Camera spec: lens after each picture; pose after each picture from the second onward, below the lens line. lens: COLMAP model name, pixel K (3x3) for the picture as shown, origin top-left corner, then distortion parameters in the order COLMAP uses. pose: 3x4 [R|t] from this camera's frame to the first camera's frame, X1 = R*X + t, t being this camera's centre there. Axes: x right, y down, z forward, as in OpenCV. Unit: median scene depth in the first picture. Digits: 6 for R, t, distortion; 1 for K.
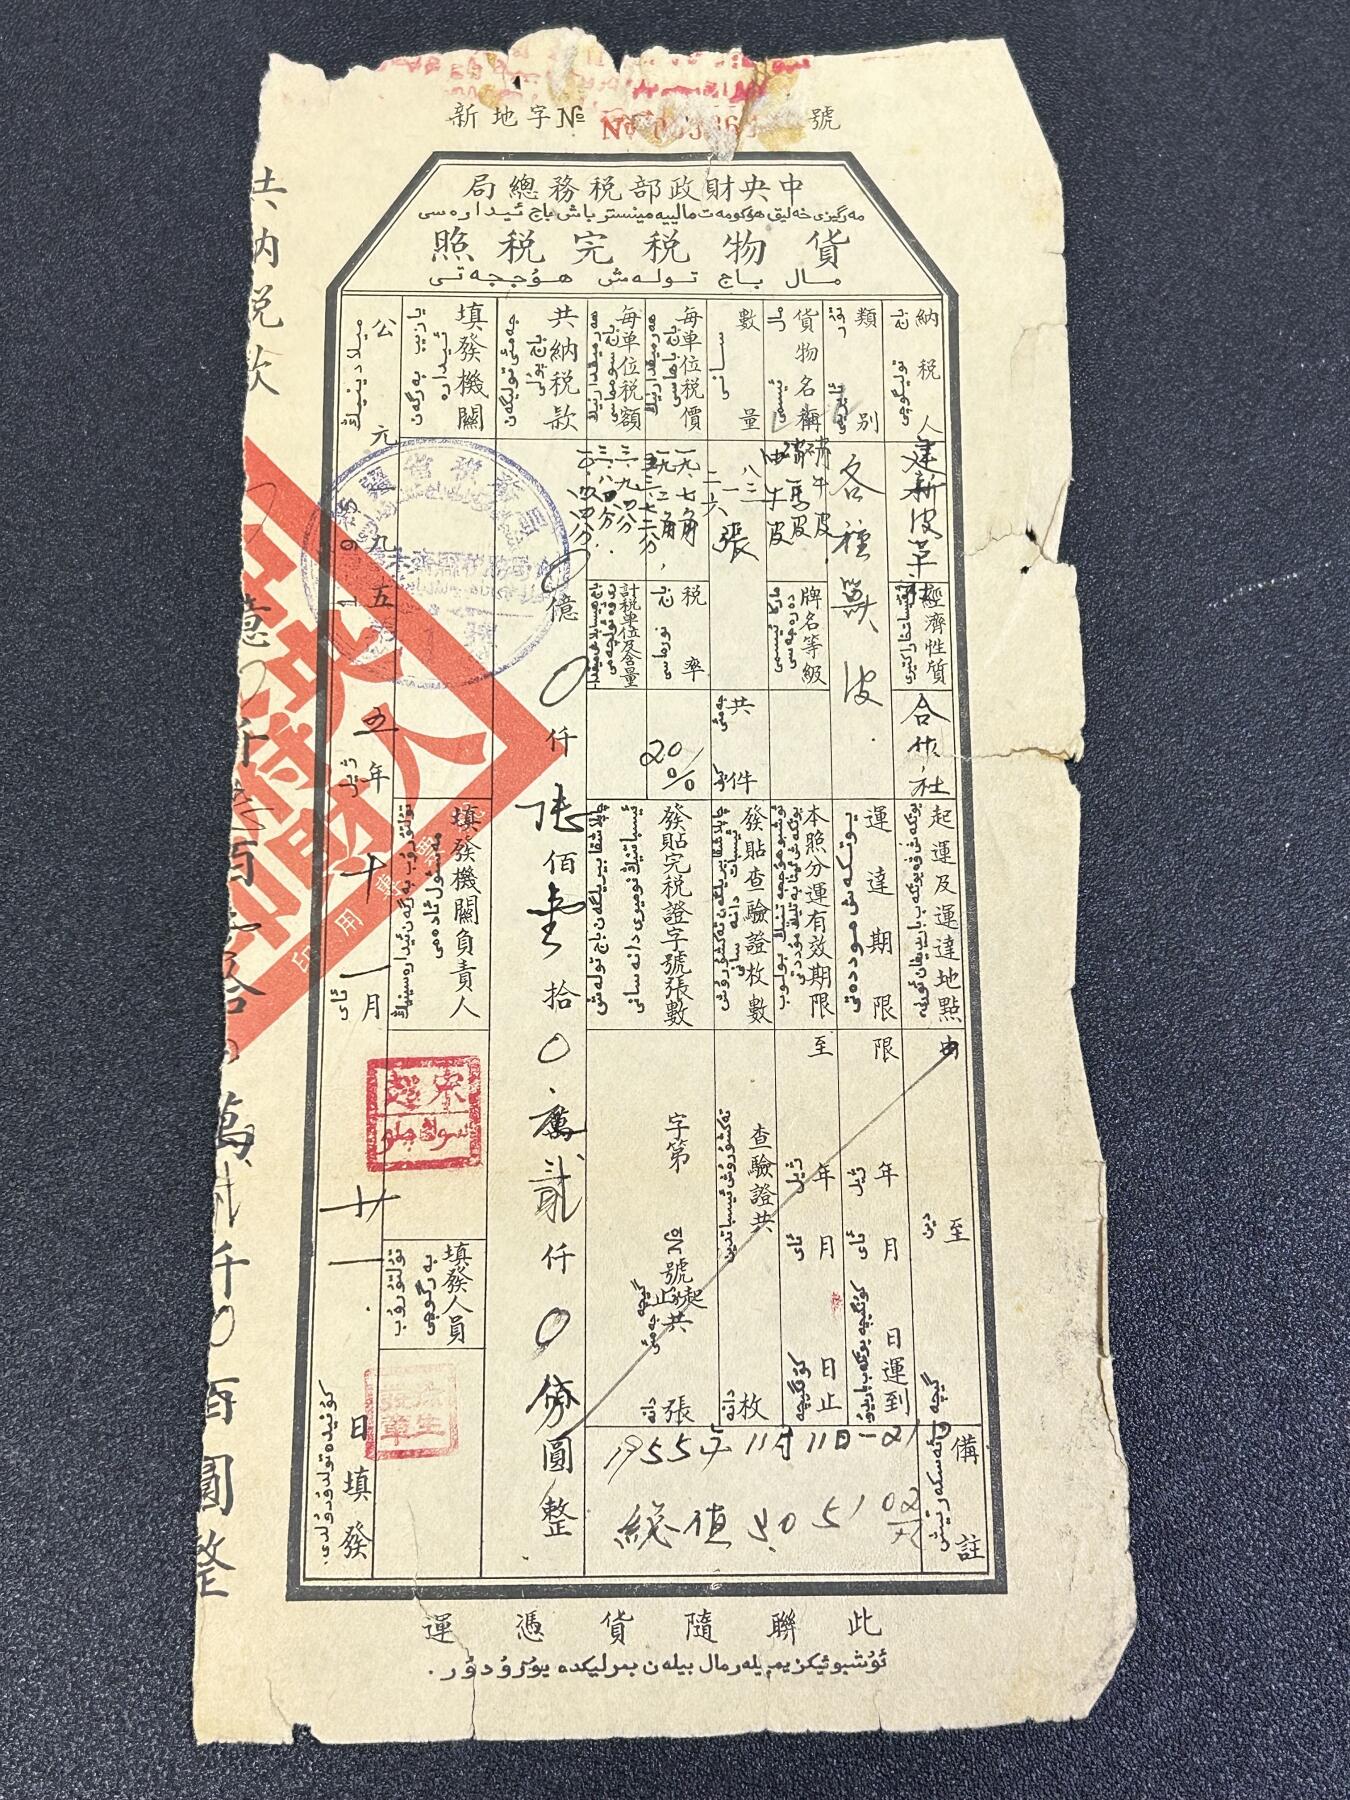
lens RADIAL K [[2558.8, 0, 663.8], [0, 2558.8, 902.0], [0, 0, 1]] dist [0.058418, 0.000000]
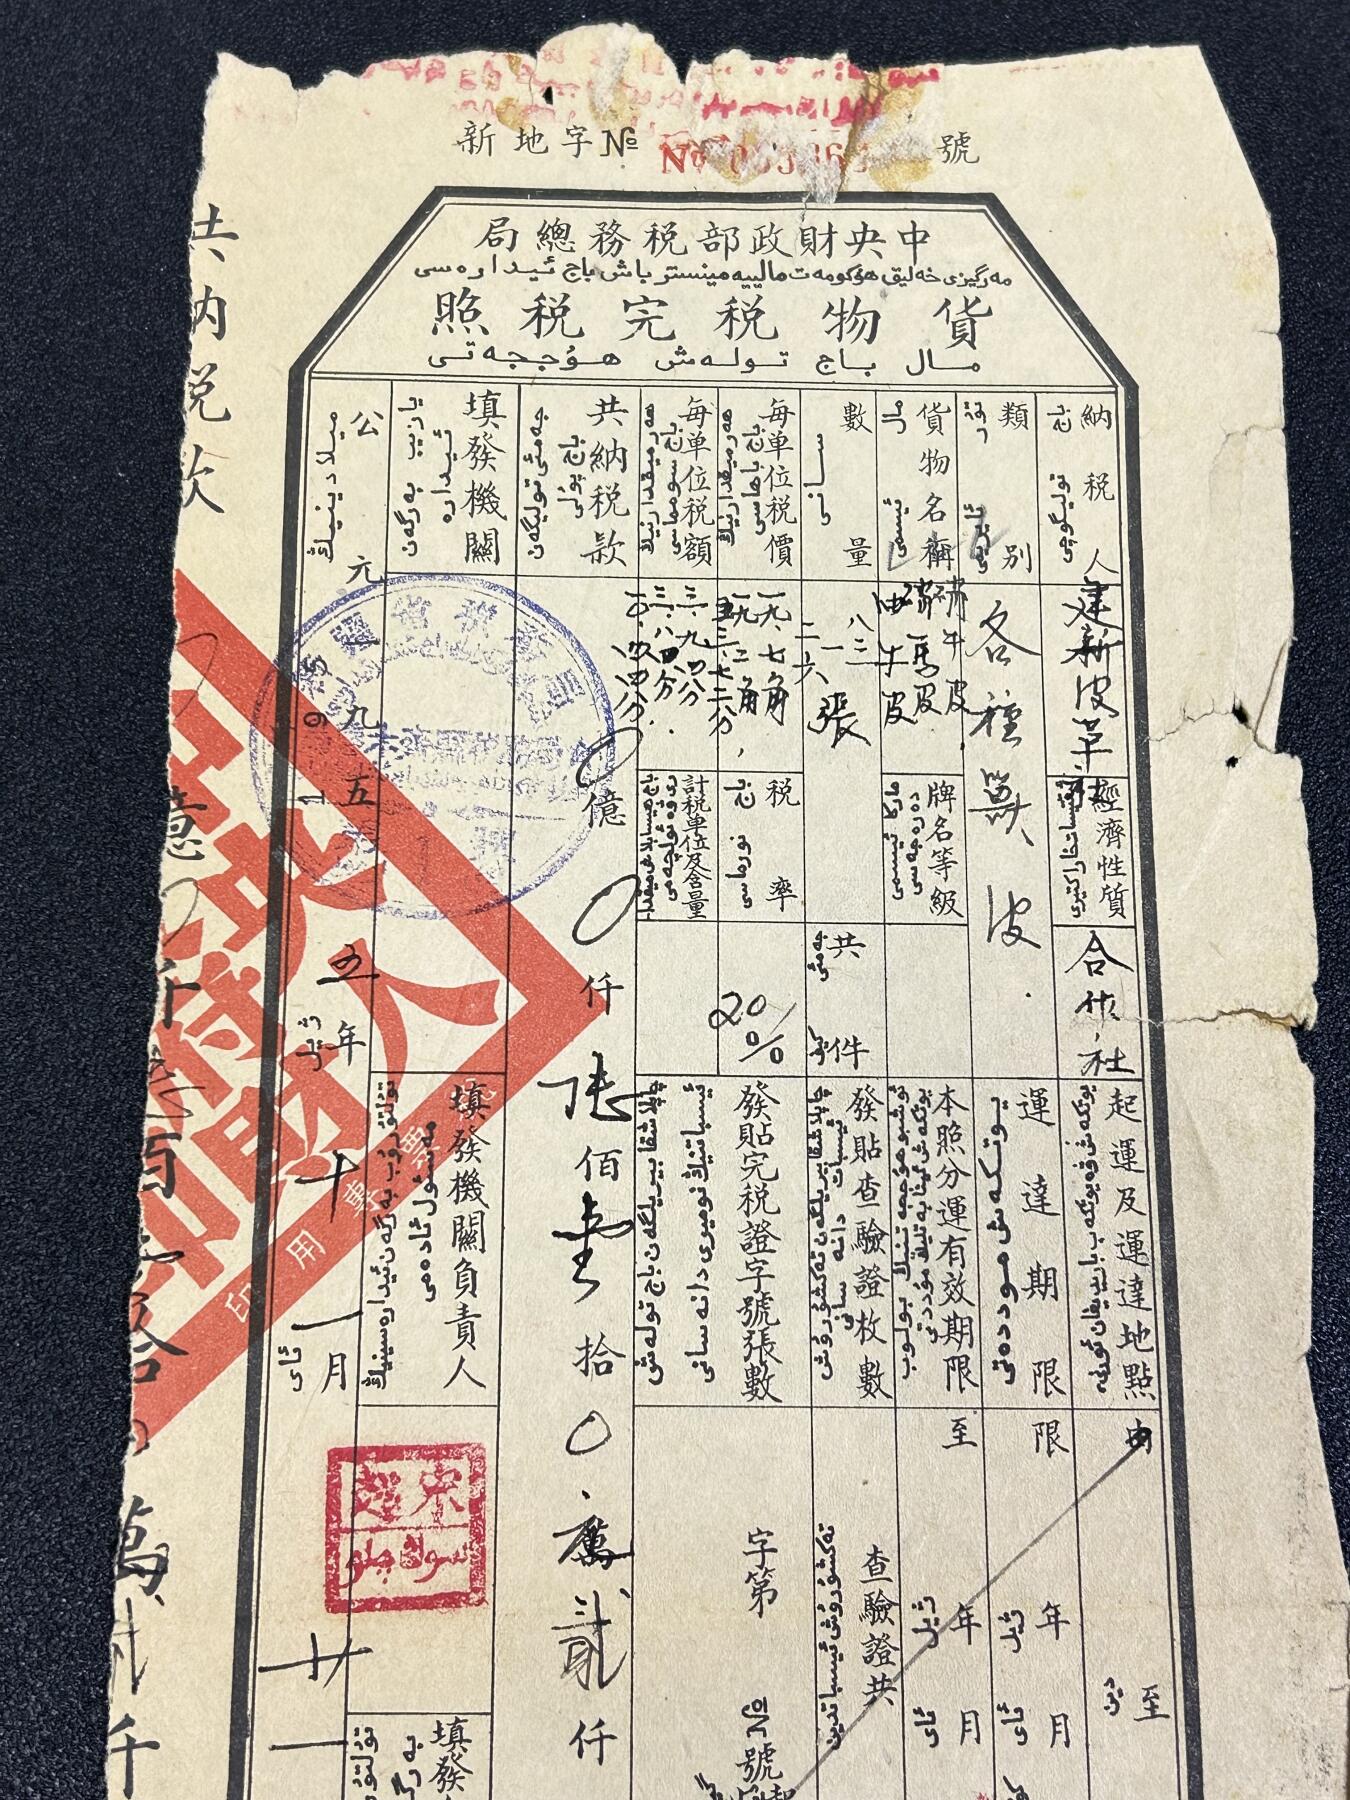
lens RADIAL K [[2558.8, 0, 672.7], [0, 2558.8, 905.3], [0, 0, 1]] dist [0.058418, 0.000000]
pose [[0.999930, 0.010360, 0.005670, -0.023838], [-0.010324, 0.999927, -0.006249, -0.082678], [-0.005735, 0.006190, 0.999964, 0.265708]]
